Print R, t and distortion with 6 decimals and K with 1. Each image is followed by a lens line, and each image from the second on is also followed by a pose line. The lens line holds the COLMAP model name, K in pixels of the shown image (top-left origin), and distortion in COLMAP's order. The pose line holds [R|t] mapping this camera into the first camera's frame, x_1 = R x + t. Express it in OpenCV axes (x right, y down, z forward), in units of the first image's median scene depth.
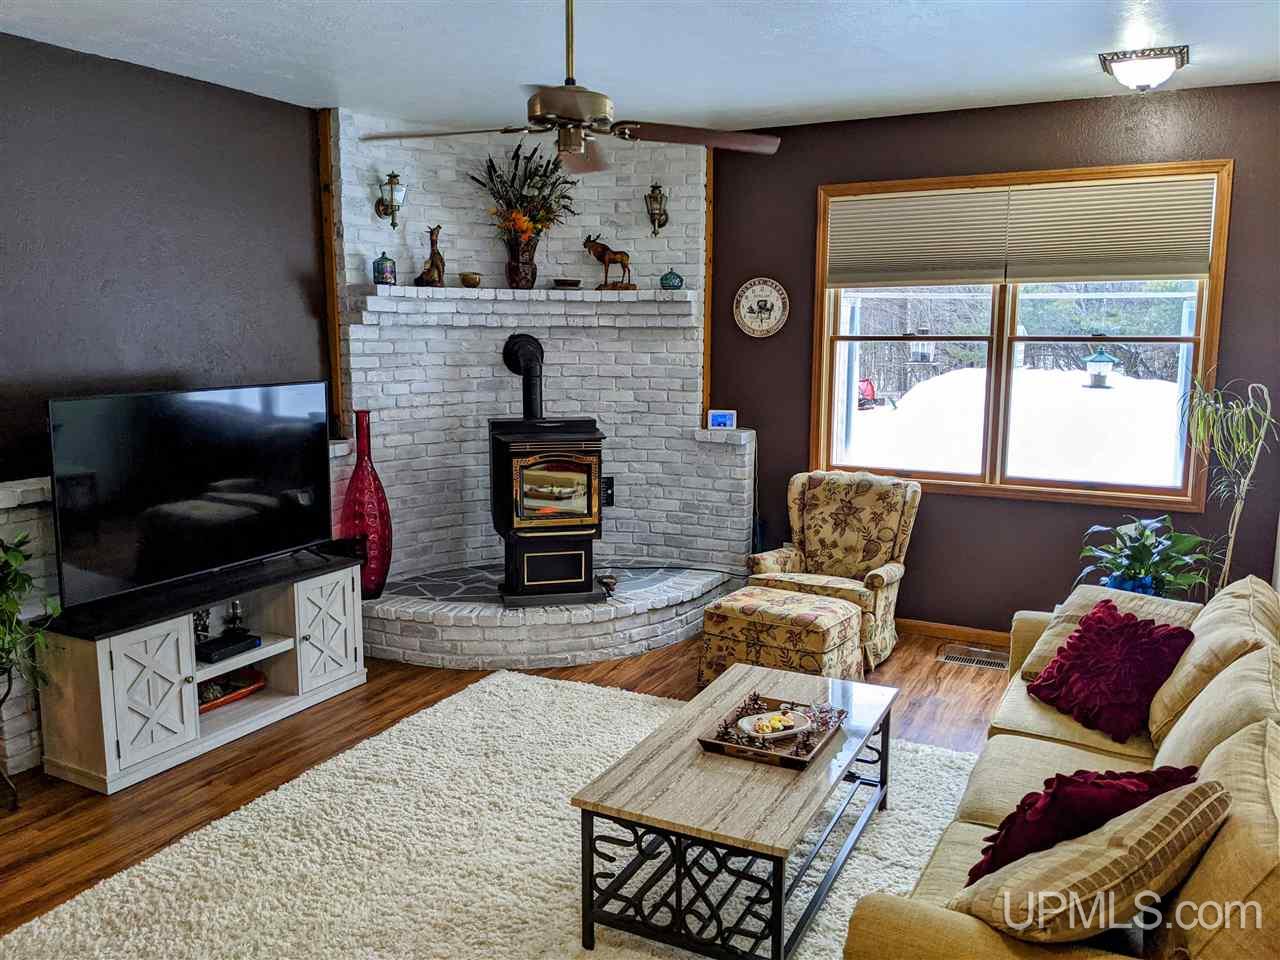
lens RADIAL K [[1019.4, 0, 640.0], [0, 1019.4, 480.0], [0, 0, 1]] dist [0.067933, 0.000877]
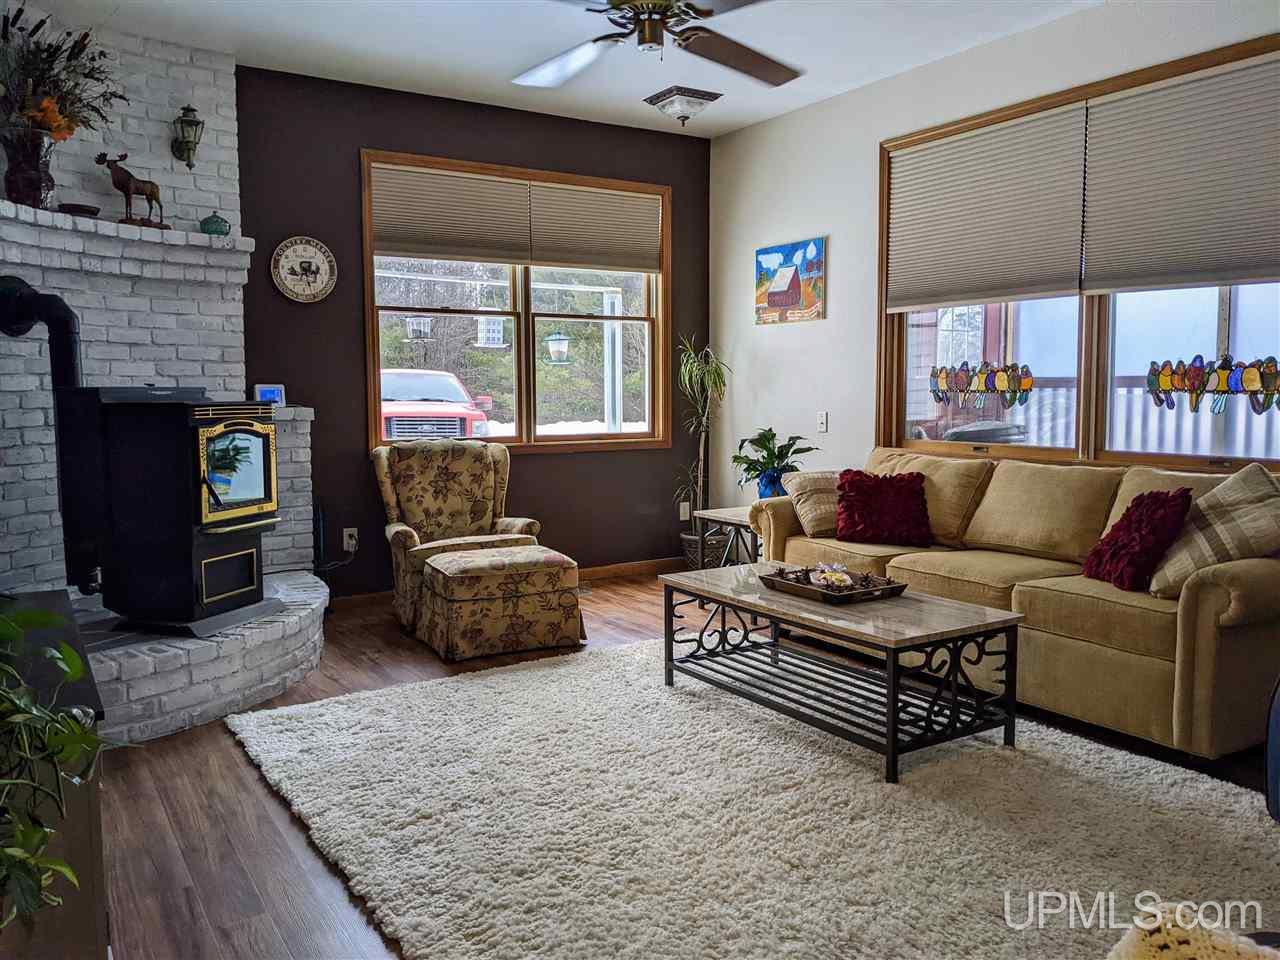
lens RADIAL K [[1007.6, 0, 645.7], [0, 1007.6, 471.1], [0, 0, 1]] dist [0.056762, -0.093094]
pose [[0.506850, -0.075405, 0.858730, -0.531470], [0.136309, 0.990645, 0.006535, 0.043913], [-0.851189, 0.113741, 0.512387, 0.321292]]
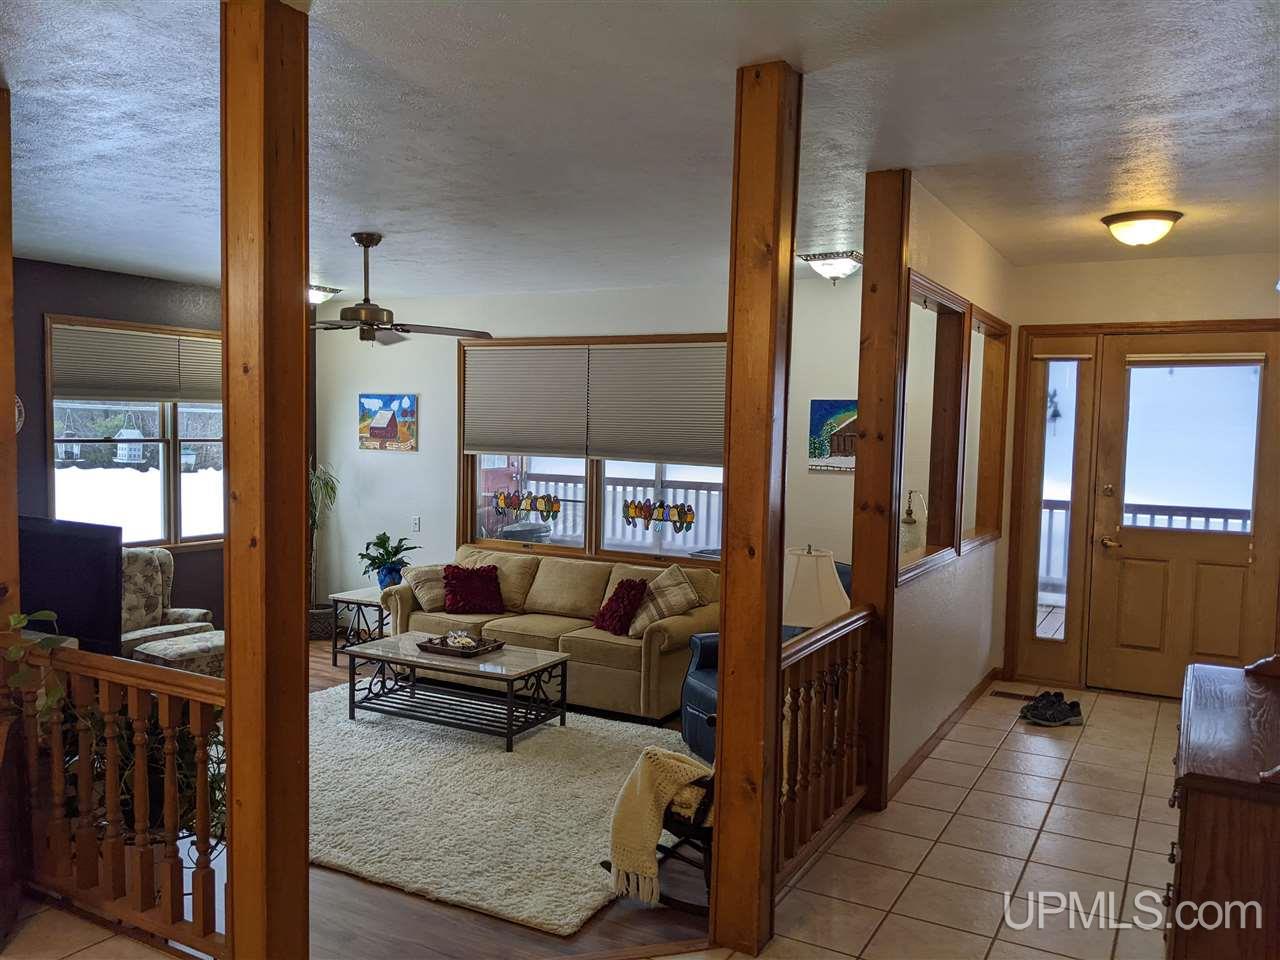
lens RADIAL K [[1007.6, 0, 645.7], [0, 1007.6, 471.1], [0, 0, 1]] dist [0.056762, -0.093094]
pose [[0.029473, -0.047994, 0.998413, -0.986374], [0.130911, 0.990429, 0.043746, -0.069416], [-0.990956, 0.129414, 0.035473, 0.300604]]
